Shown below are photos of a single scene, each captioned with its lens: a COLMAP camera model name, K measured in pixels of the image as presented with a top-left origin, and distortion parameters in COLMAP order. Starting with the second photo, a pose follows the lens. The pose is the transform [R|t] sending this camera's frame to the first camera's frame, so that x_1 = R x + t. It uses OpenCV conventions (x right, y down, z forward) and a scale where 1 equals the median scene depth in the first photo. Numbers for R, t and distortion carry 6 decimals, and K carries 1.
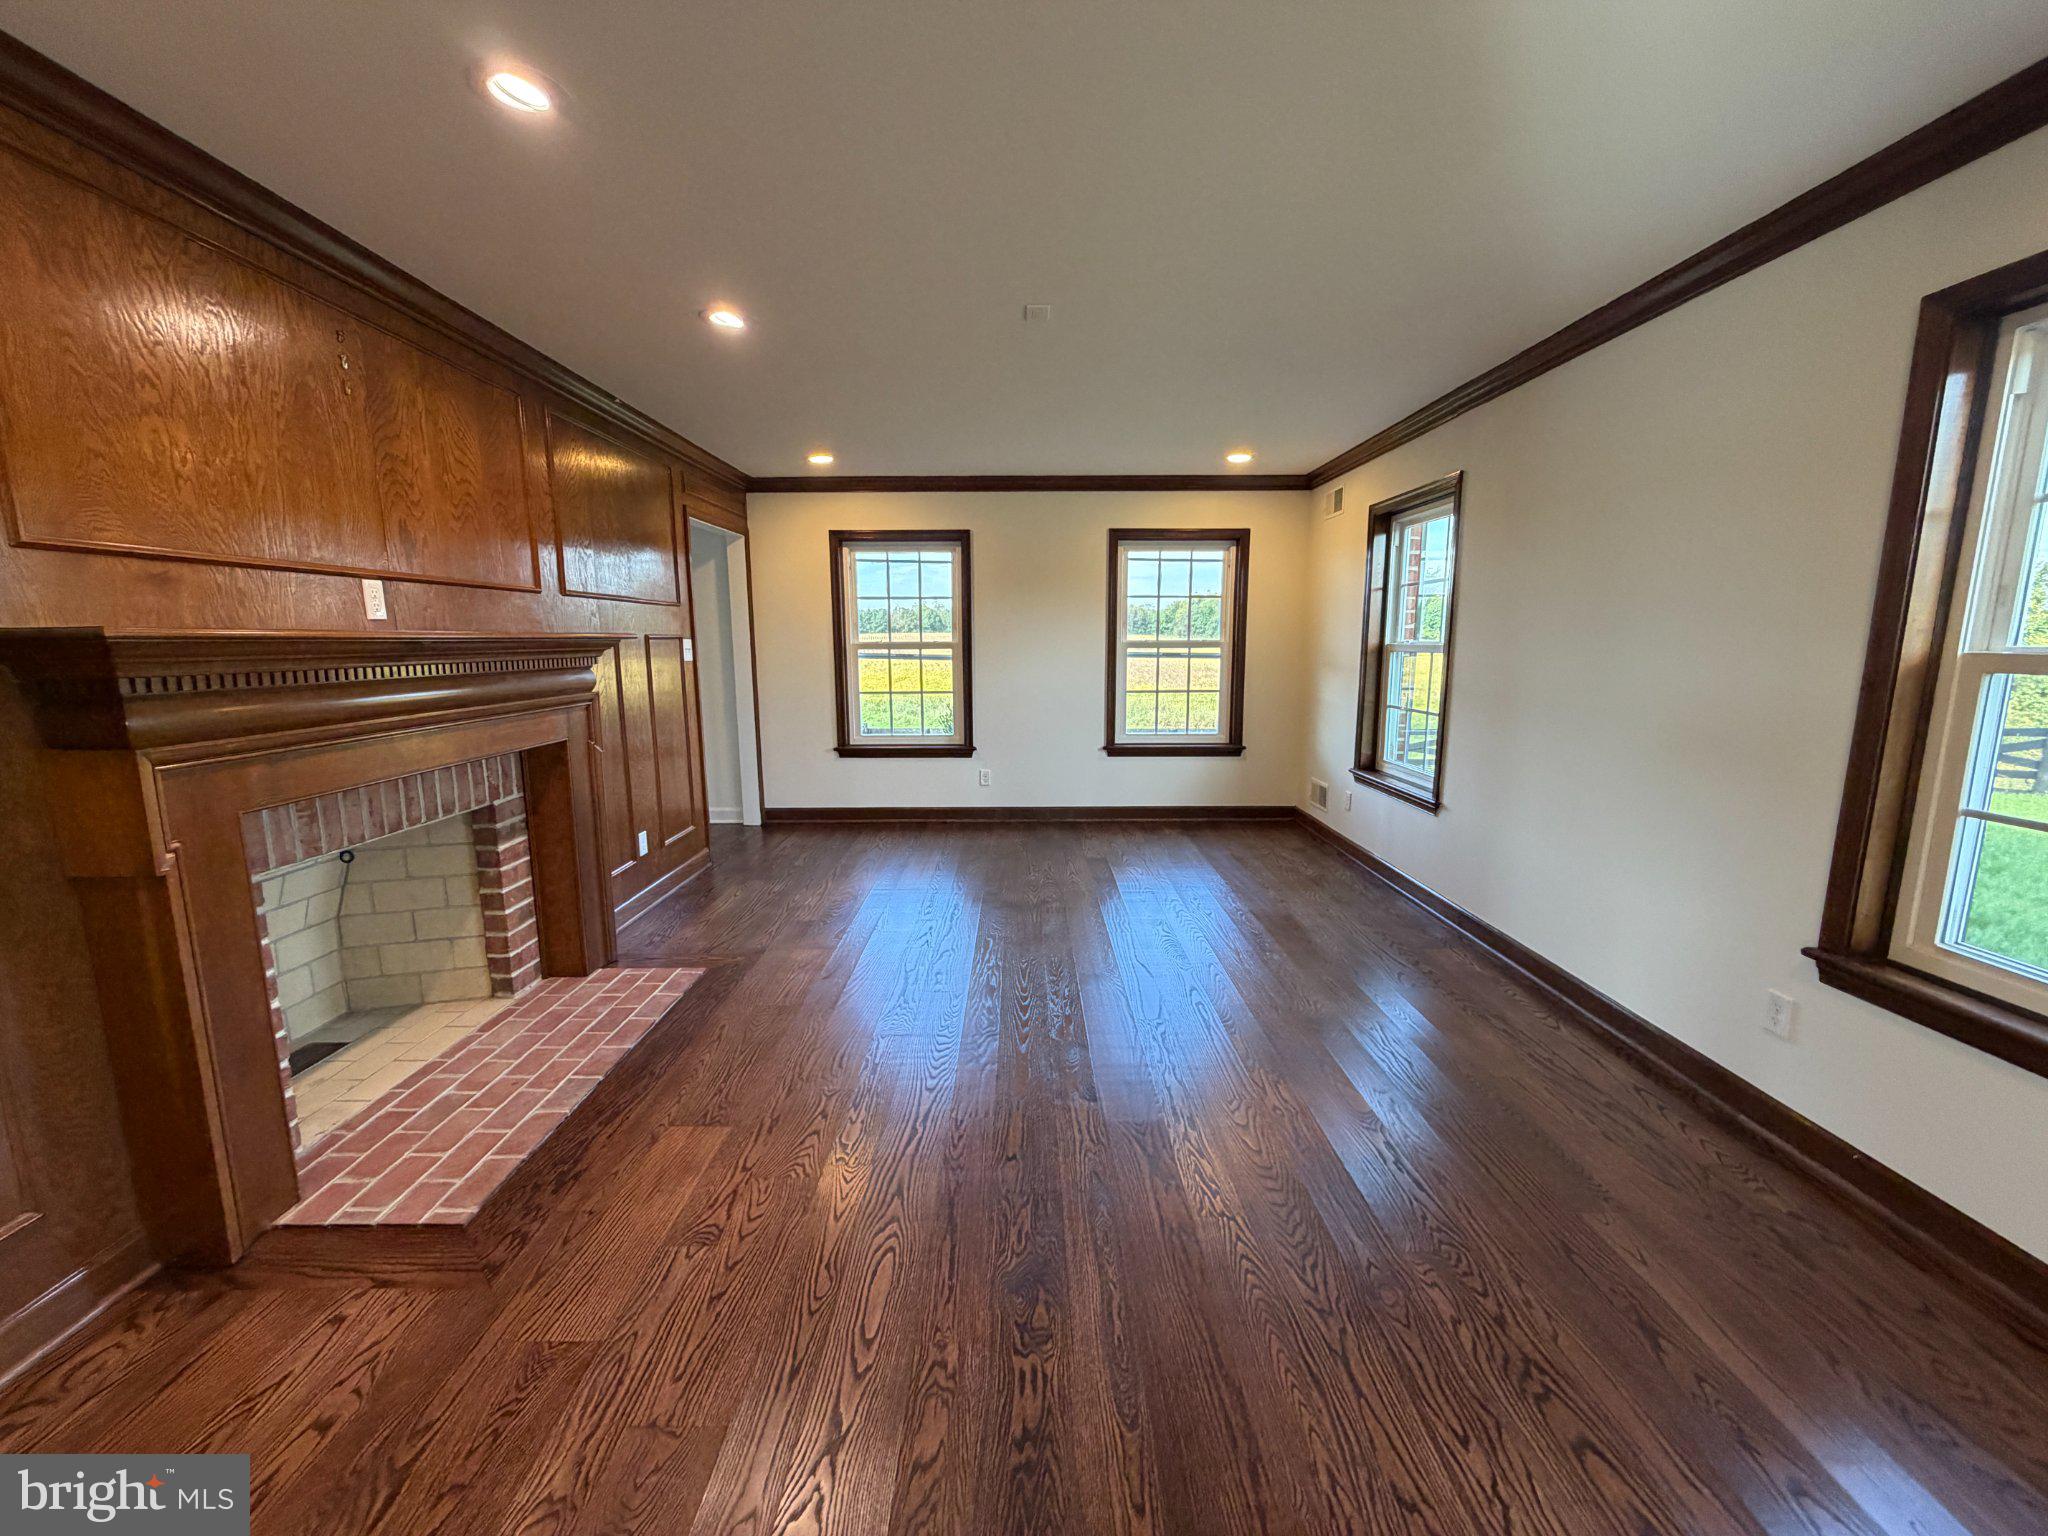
lens RADIAL K [[817.5, 0, 1022.8], [0, 817.5, 768.5], [0, 0, 1]] dist [-0.000989, 0.000308]
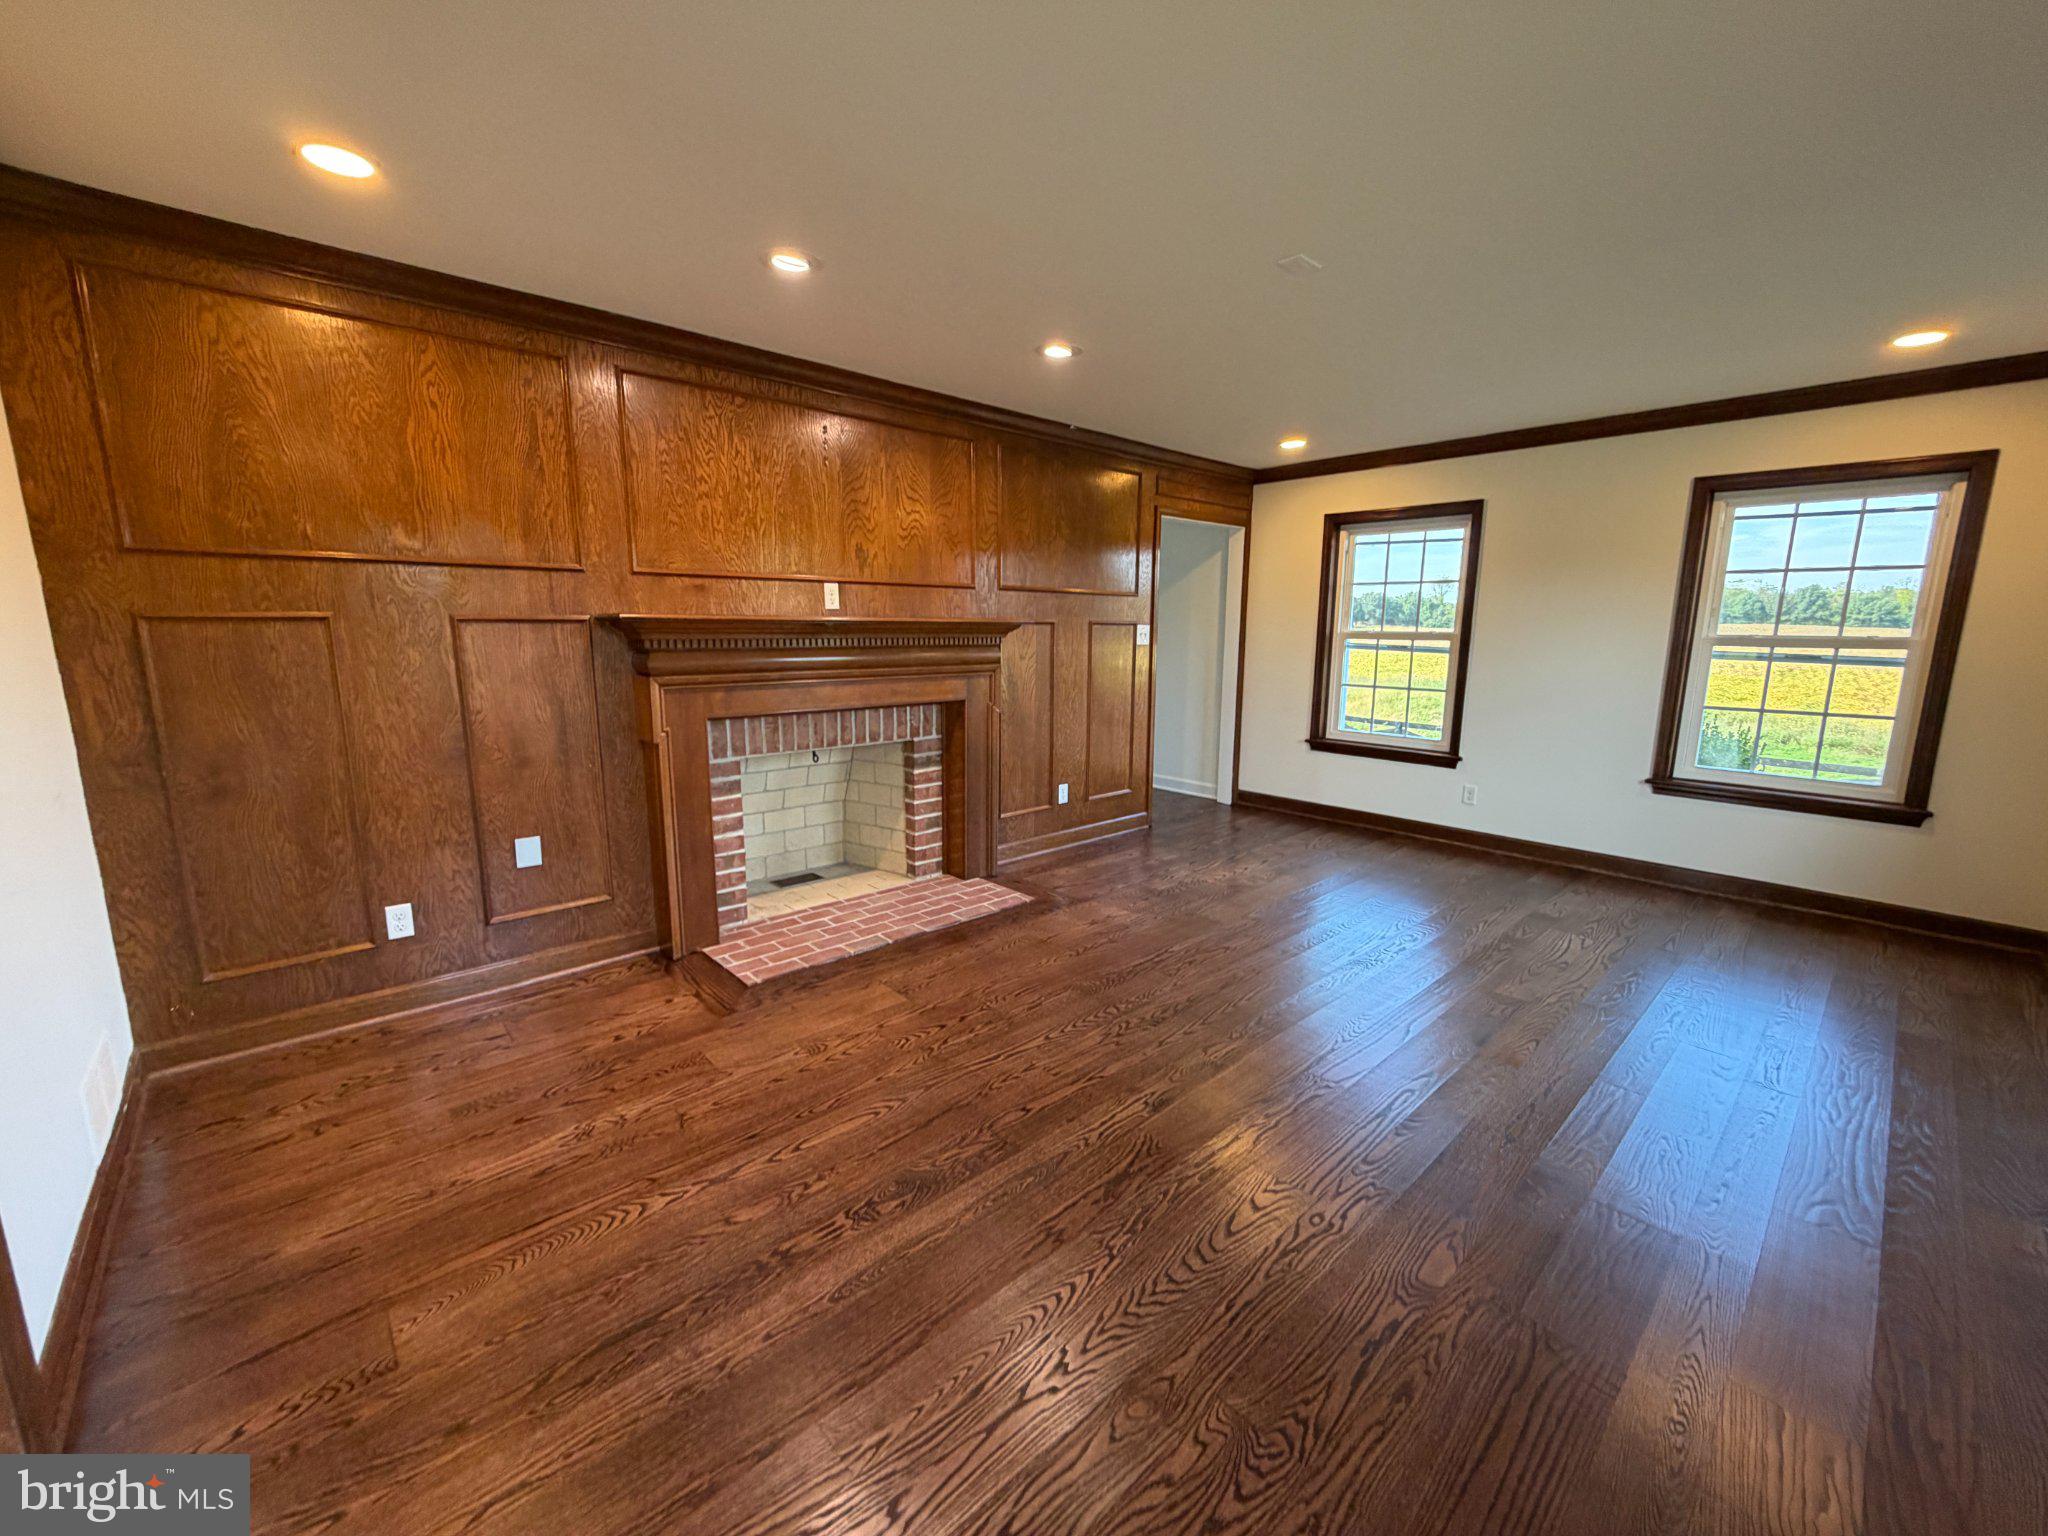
lens RADIAL K [[817.5, 0, 1021.8], [0, 817.5, 768.0], [0, 0, 1]] dist [-0.000989, 0.000308]
pose [[0.672834, 0.137085, -0.726981, 0.499100], [-0.127791, 0.989446, 0.068305, -0.028303], [0.728673, 0.046943, 0.683252, 0.171452]]
